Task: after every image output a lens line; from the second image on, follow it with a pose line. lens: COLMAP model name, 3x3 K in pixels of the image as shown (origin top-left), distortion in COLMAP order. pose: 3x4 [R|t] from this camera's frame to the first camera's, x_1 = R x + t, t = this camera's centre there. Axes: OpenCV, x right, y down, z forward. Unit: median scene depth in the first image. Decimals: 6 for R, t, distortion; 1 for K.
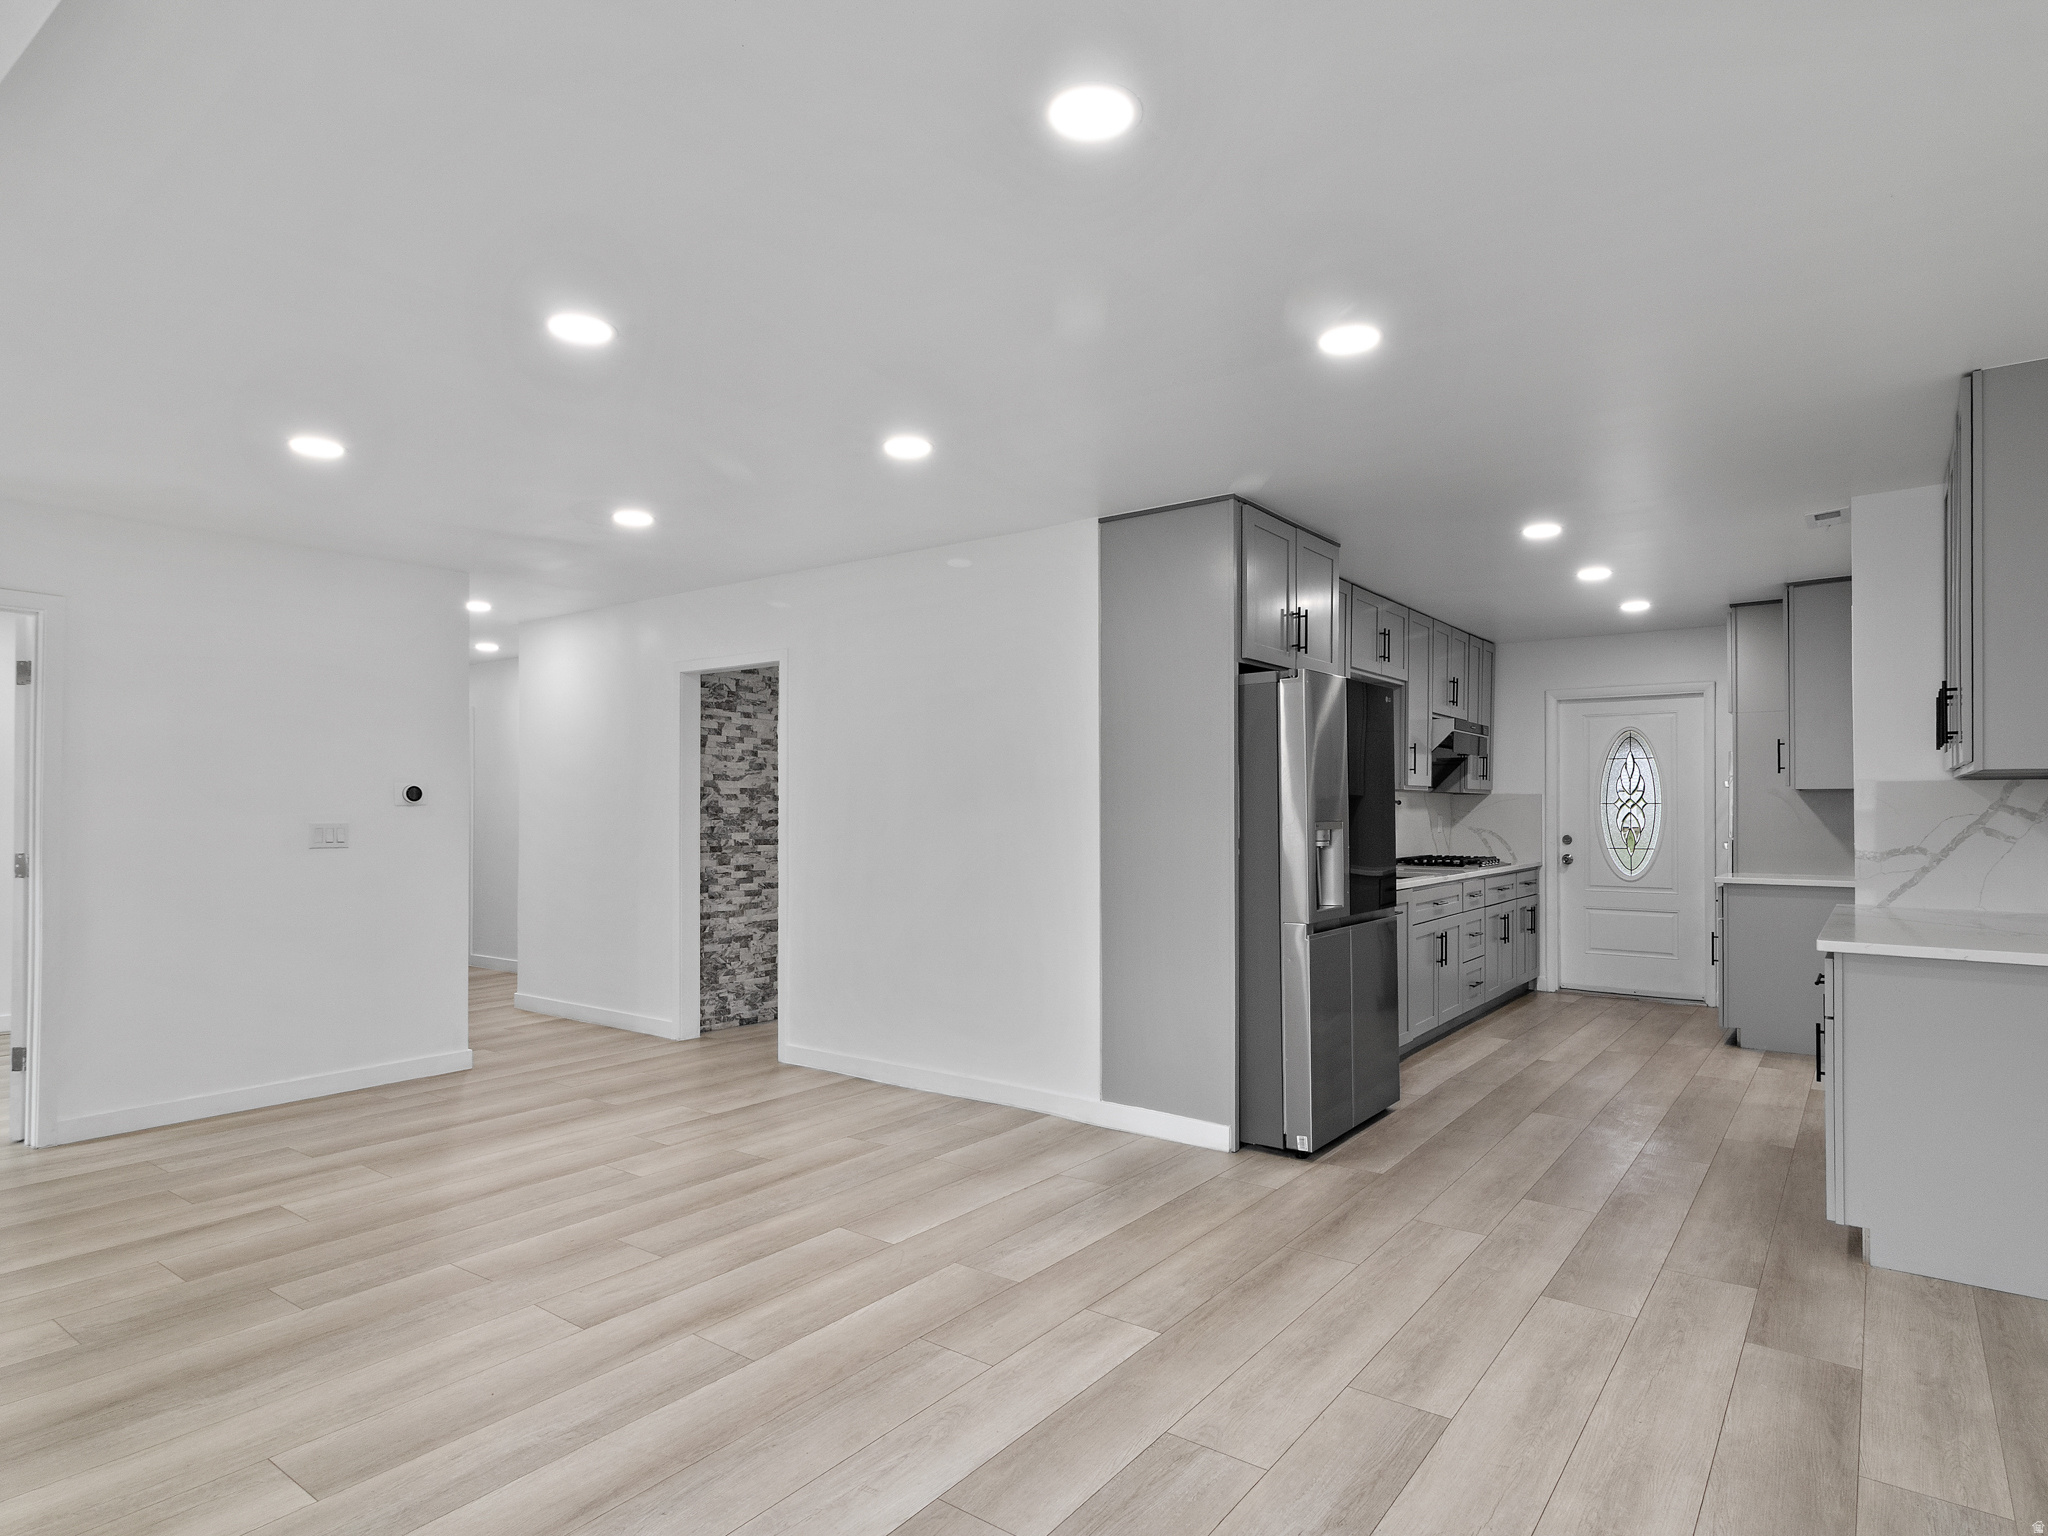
lens RADIAL K [[1131.3, 0, 1010.3], [0, 1131.3, 780.6], [0, 0, 1]] dist [0.004289, 0.000514]
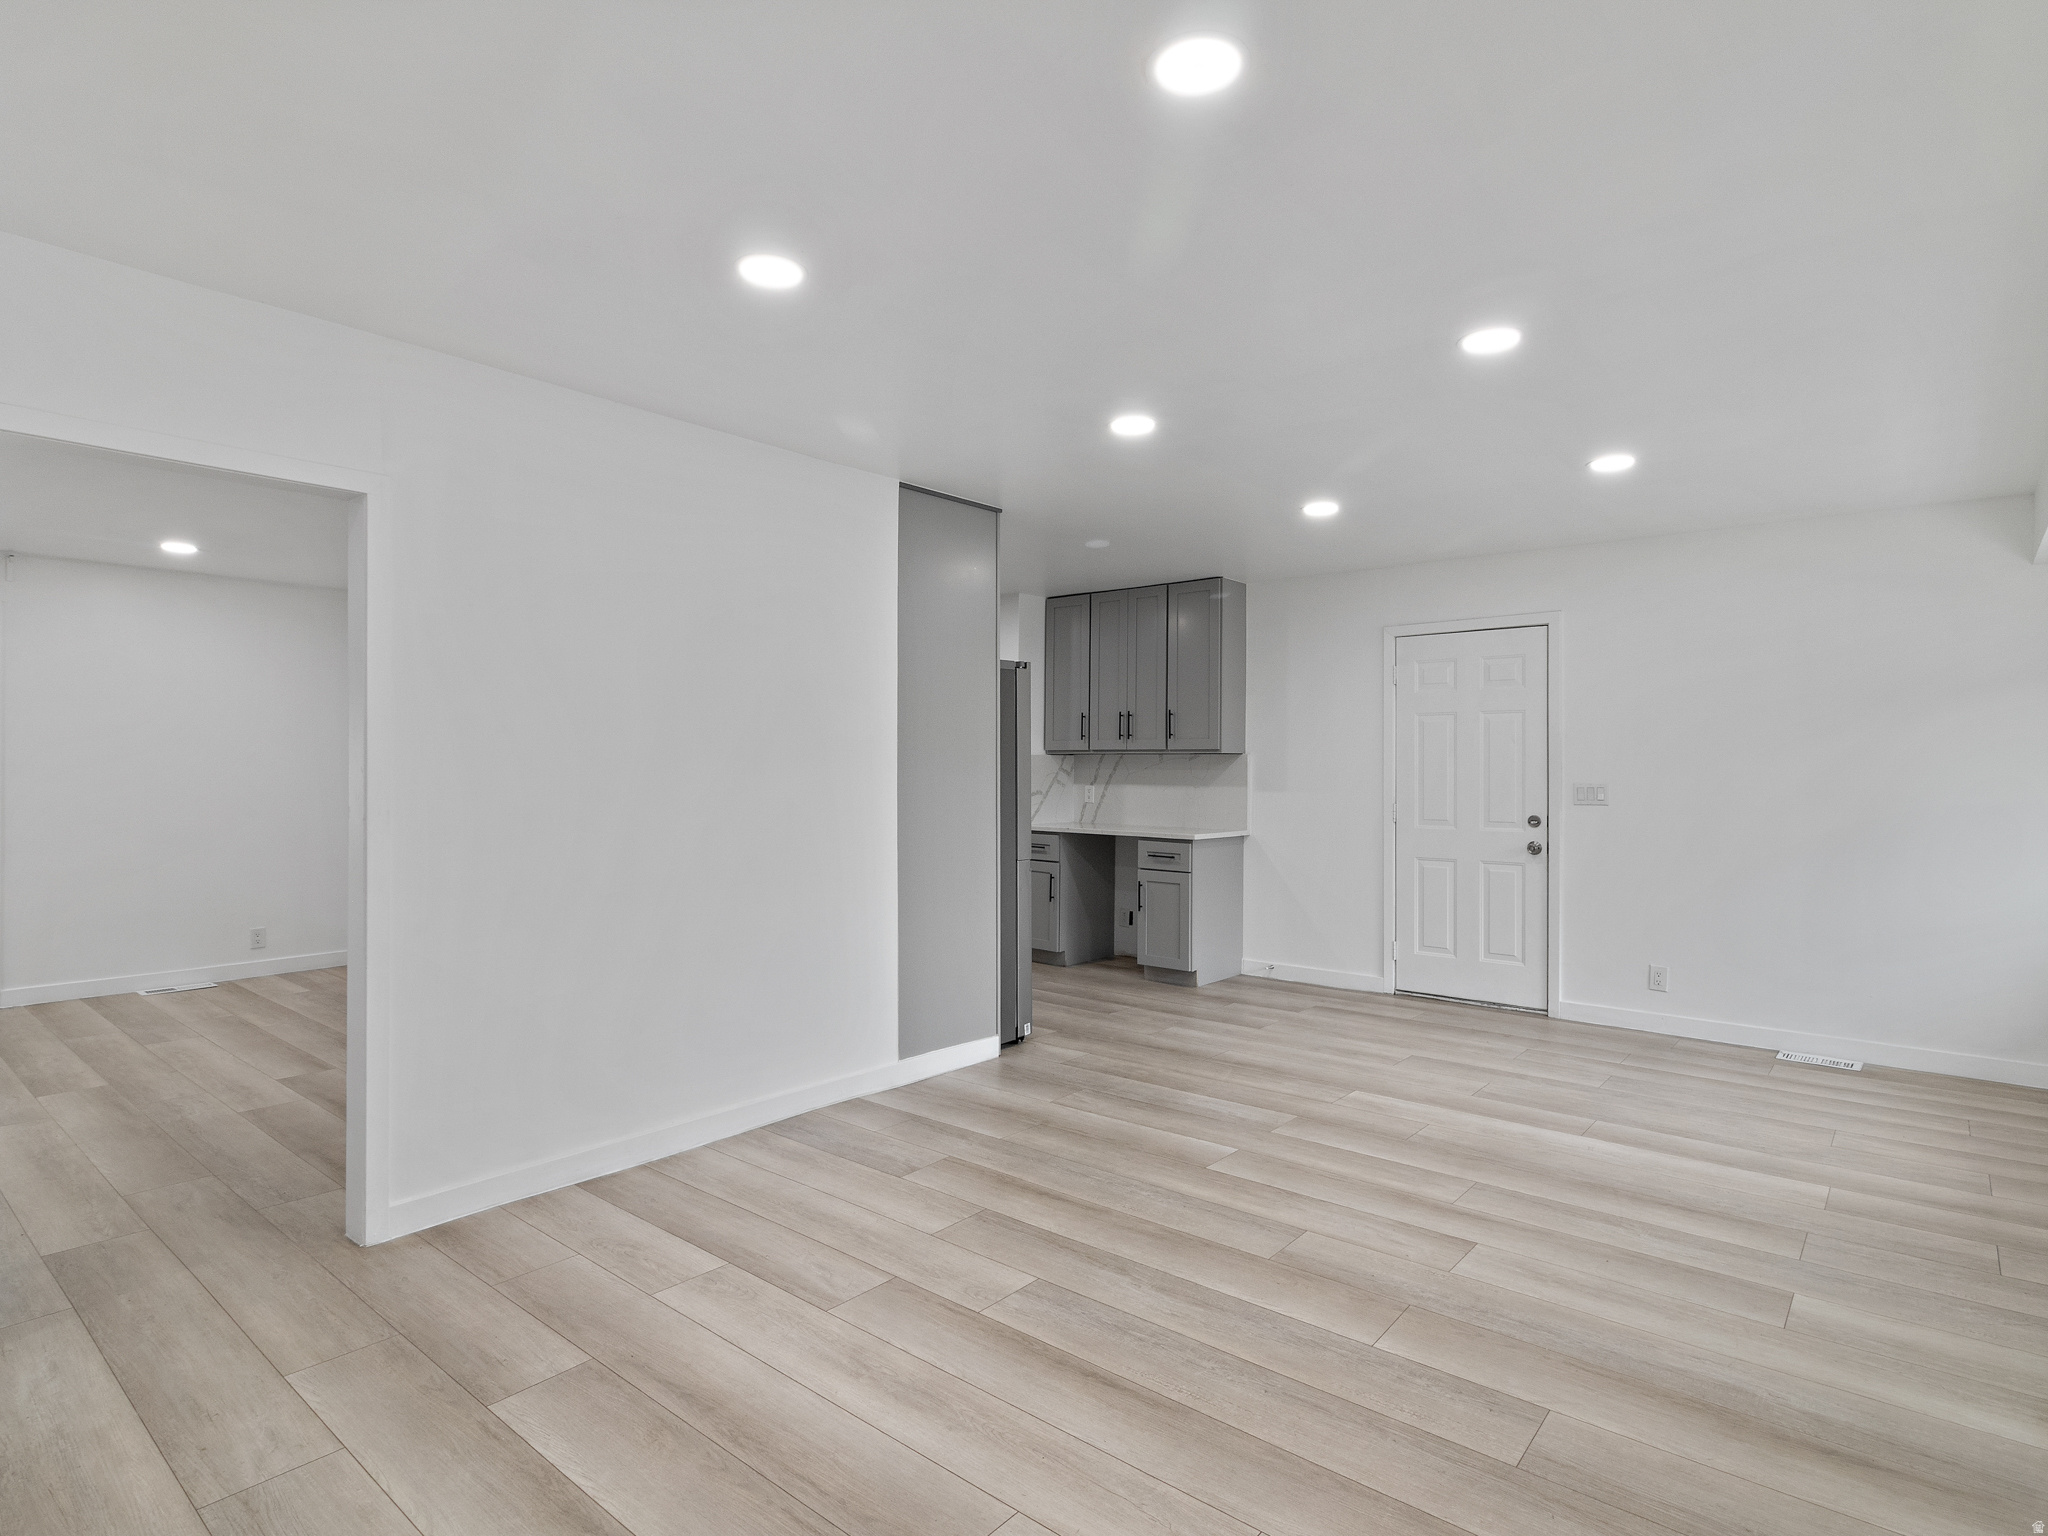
lens RADIAL K [[1104.3, 0, 1005.7], [0, 1104.3, 769.8], [0, 0, 1]] dist [0.005857, 0.003462]
pose [[0.051158, -0.002445, 0.998688, -1.169091], [-0.029724, 0.999550, 0.003970, 0.020210], [-0.998248, -0.029888, 0.051062, 1.115694]]
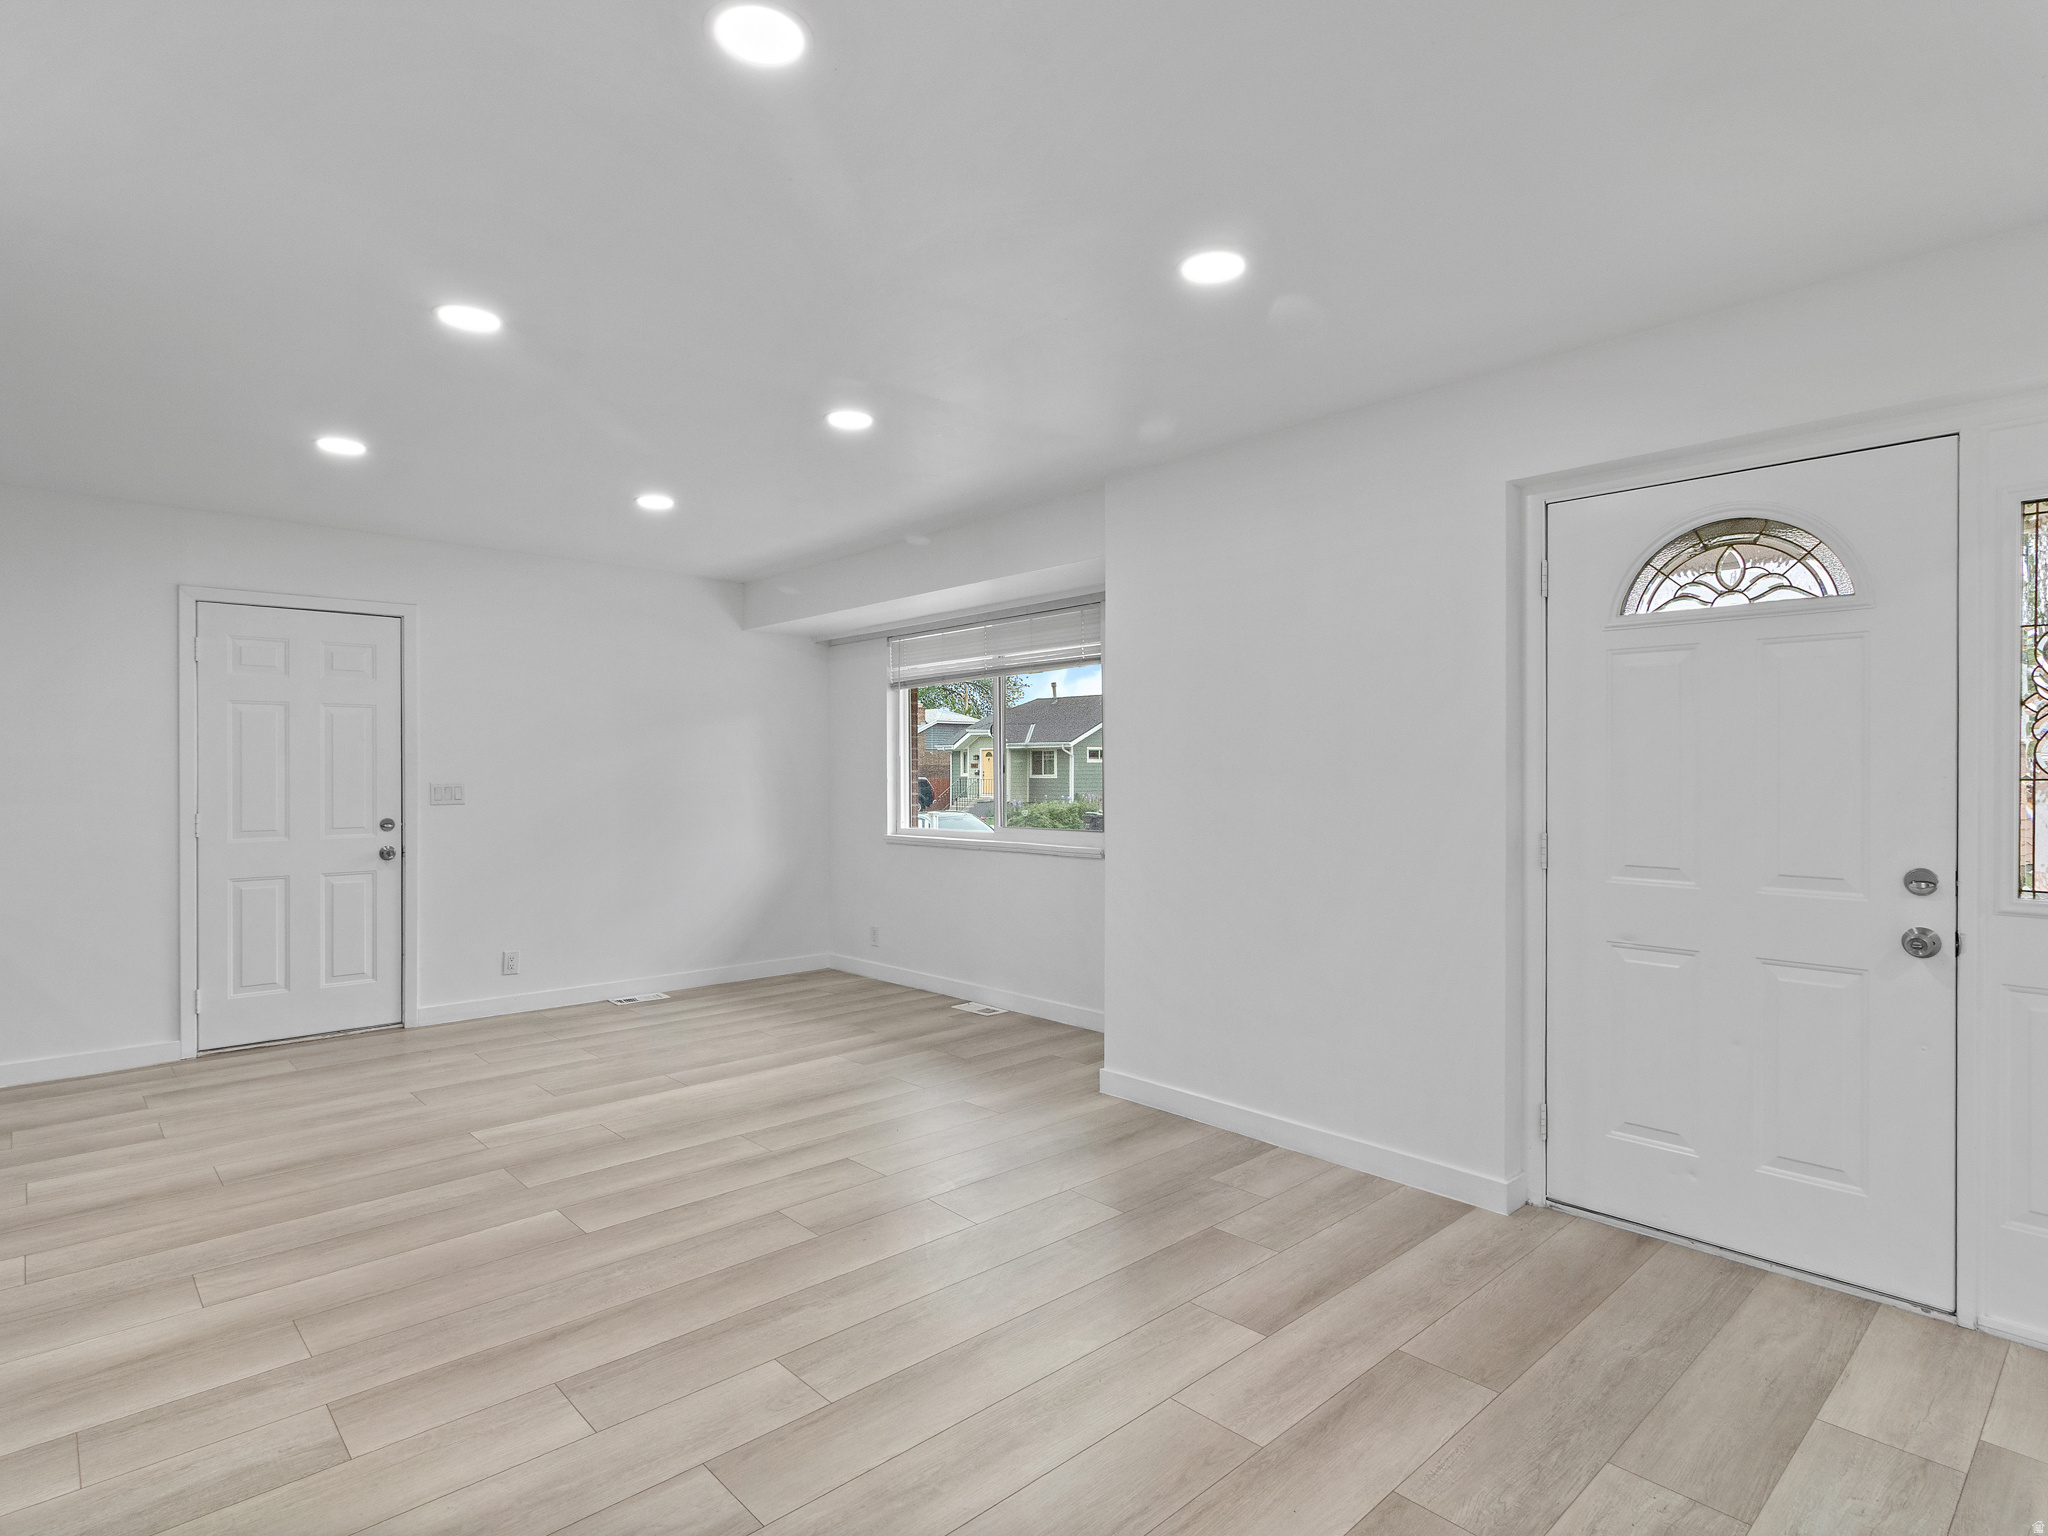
lens RADIAL K [[1104.3, 0, 1058.2], [0, 1104.3, 770.1], [0, 0, 1]] dist [0.005857, 0.003462]
pose [[-0.989350, 0.000801, 0.145557, -0.644178], [-0.002577, 0.999732, -0.023021, 0.037040], [-0.145537, -0.023151, -0.989082, 1.794205]]
